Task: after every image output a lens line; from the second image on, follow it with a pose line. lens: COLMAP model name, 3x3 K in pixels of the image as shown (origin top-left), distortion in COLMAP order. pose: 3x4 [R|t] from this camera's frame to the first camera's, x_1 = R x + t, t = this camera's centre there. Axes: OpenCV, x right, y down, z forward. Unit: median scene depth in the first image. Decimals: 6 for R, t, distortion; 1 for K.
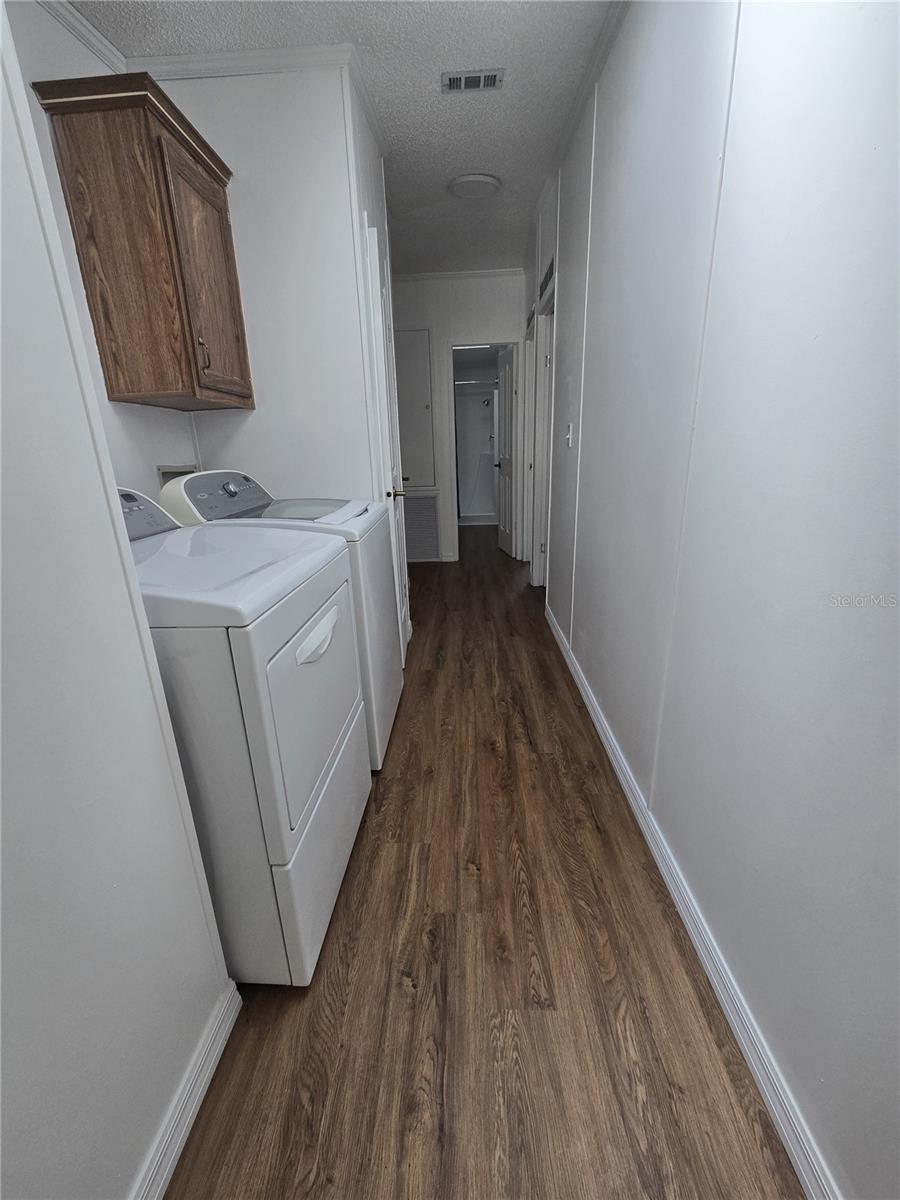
lens RADIAL K [[477.9, 0, 450.0], [0, 477.9, 600.0], [0, 0, 1]] dist [0.001628, 0.000055]
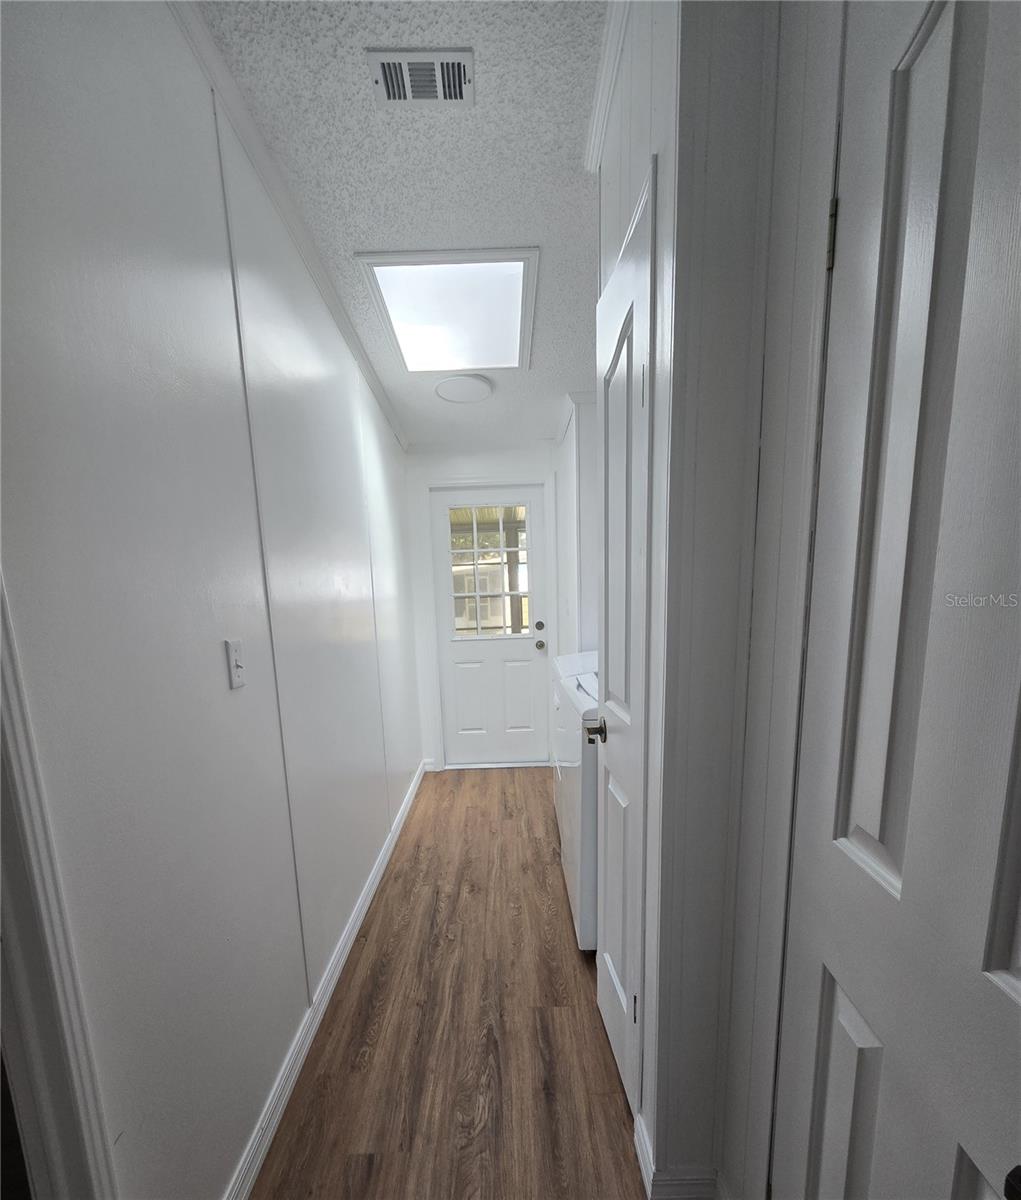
lens RADIAL K [[521.6, 0, 510.5], [0, 521.6, 600.0], [0, 0, 1]] dist [-0.000106, -0.000036]
pose [[-0.996635, 0.067023, -0.047196, 0.011279], [0.047043, 0.939146, 0.340281, -0.678059], [0.067131, 0.336915, -0.939139, 1.754161]]
